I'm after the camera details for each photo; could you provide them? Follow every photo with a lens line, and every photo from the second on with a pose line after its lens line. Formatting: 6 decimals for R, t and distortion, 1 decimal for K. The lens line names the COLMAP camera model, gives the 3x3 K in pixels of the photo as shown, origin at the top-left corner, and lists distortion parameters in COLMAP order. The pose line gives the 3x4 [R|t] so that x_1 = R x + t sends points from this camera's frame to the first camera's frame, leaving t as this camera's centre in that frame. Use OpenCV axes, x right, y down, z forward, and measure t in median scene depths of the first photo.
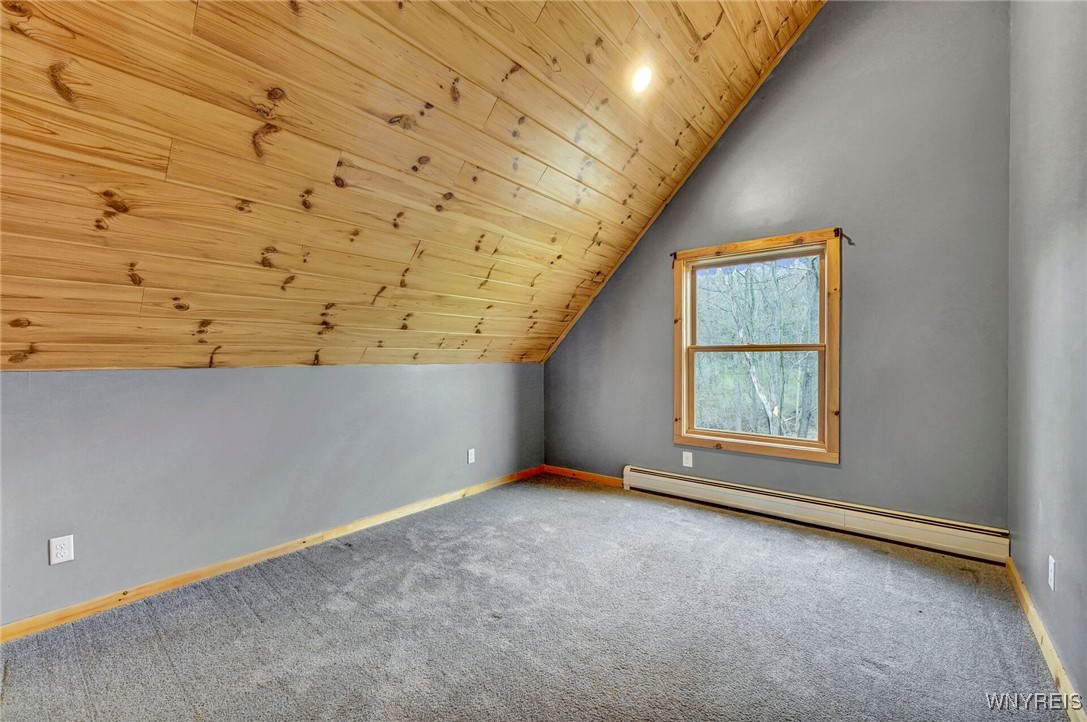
lens RADIAL K [[444.9, 0, 532.7], [0, 444.9, 363.2], [0, 0, 1]] dist [-0.000847, -0.000030]
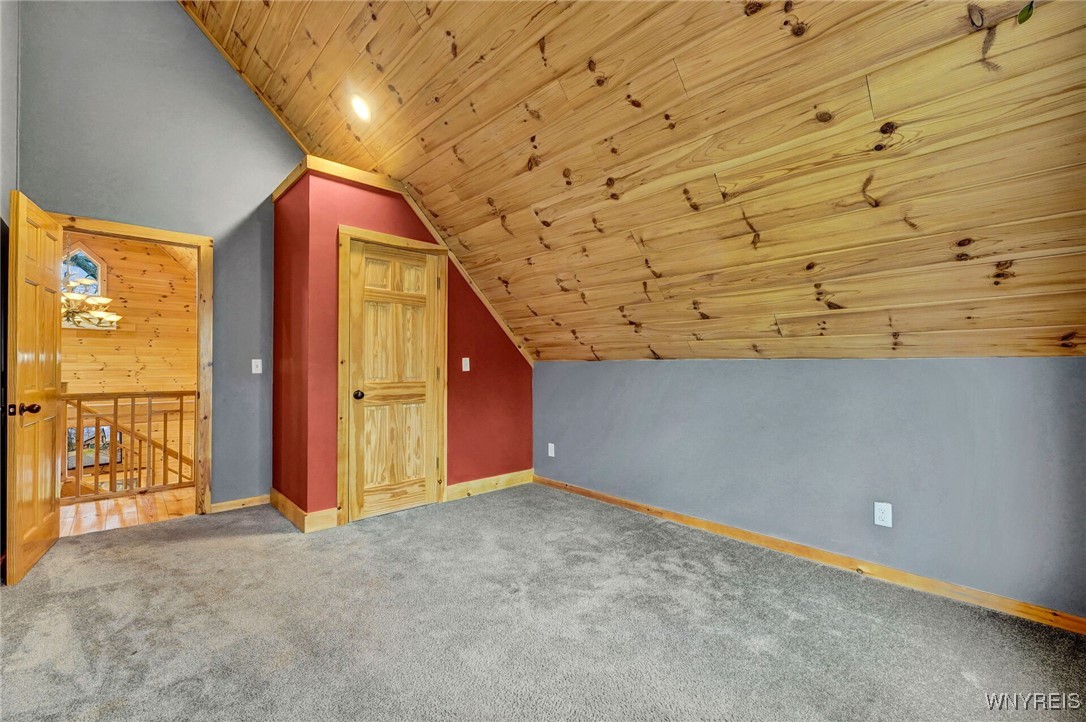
lens RADIAL K [[444.5, 0, 532.3], [0, 444.5, 363.2], [0, 0, 1]] dist [-0.000847, -0.000030]
pose [[-0.116906, 0.000432, -0.993143, 0.834237], [-0.013152, 0.999912, 0.001983, 0.019859], [0.993056, 0.013294, -0.116890, 1.001418]]
